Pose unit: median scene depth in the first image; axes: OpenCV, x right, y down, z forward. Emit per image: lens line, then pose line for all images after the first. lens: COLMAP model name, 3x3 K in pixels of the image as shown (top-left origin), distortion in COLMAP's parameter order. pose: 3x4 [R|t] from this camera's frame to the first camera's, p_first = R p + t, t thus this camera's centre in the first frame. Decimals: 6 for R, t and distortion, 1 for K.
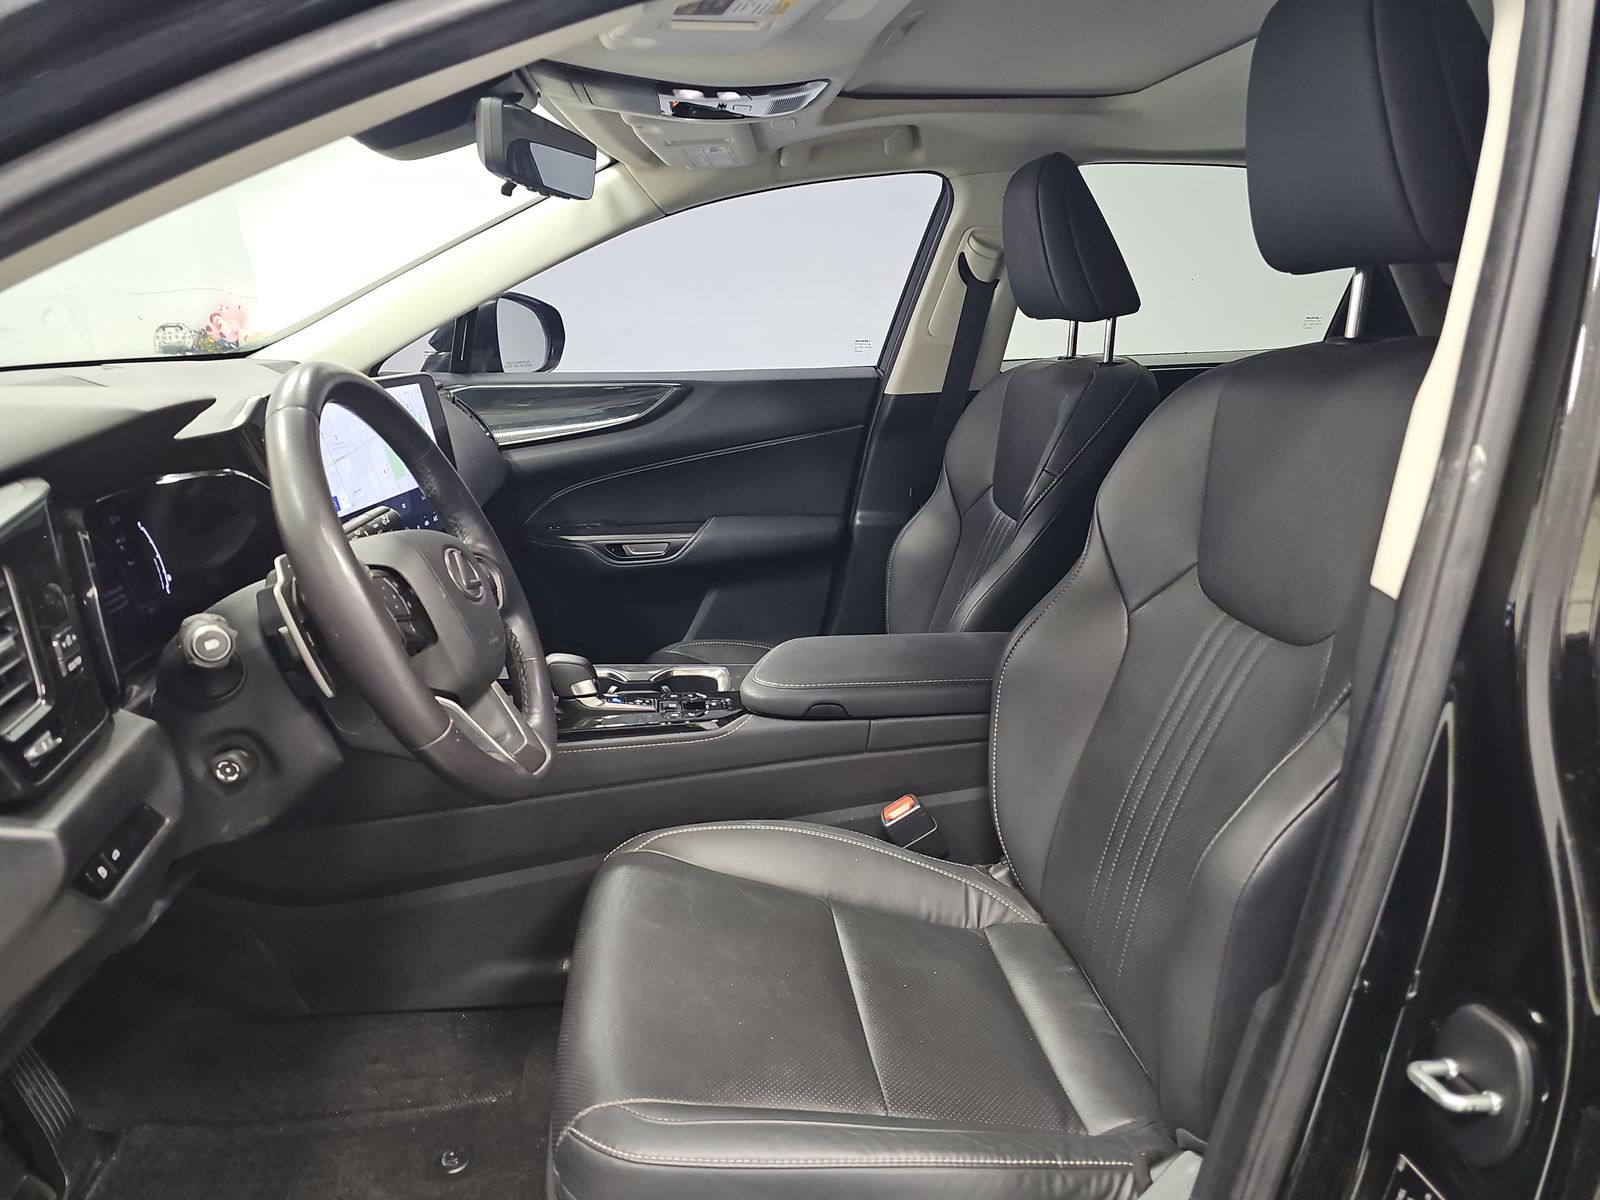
lens RADIAL K [[1063.8, 0, 797.0], [0, 1063.8, 590.2], [0, 0, 1]] dist [0.033601, -0.035744]
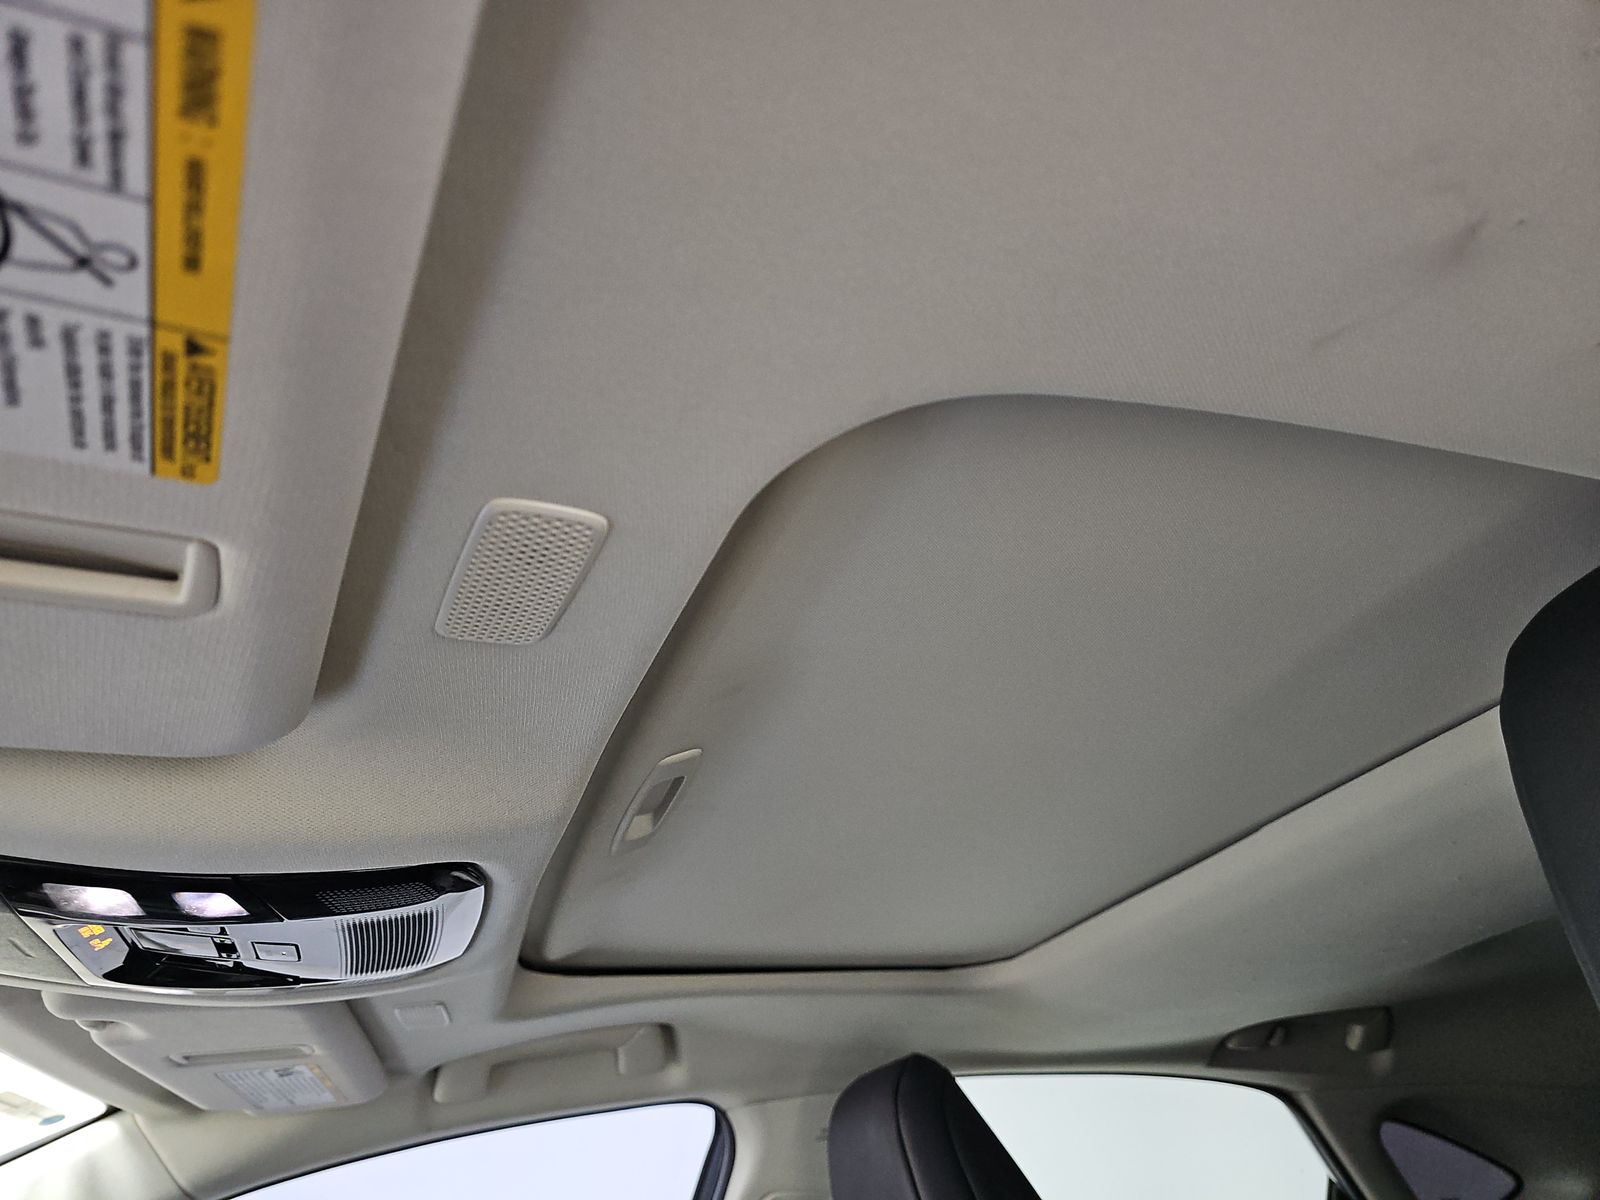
lens RADIAL K [[1063.8, 0, 790.9], [0, 1063.8, 590.2], [0, 0, 1]] dist [0.033601, -0.035744]
pose [[0.975517, 0.057293, 0.212332, 0.034134], [0.117521, 0.680265, -0.723483, -0.152678], [-0.185893, 0.730723, 0.656877, 0.405502]]
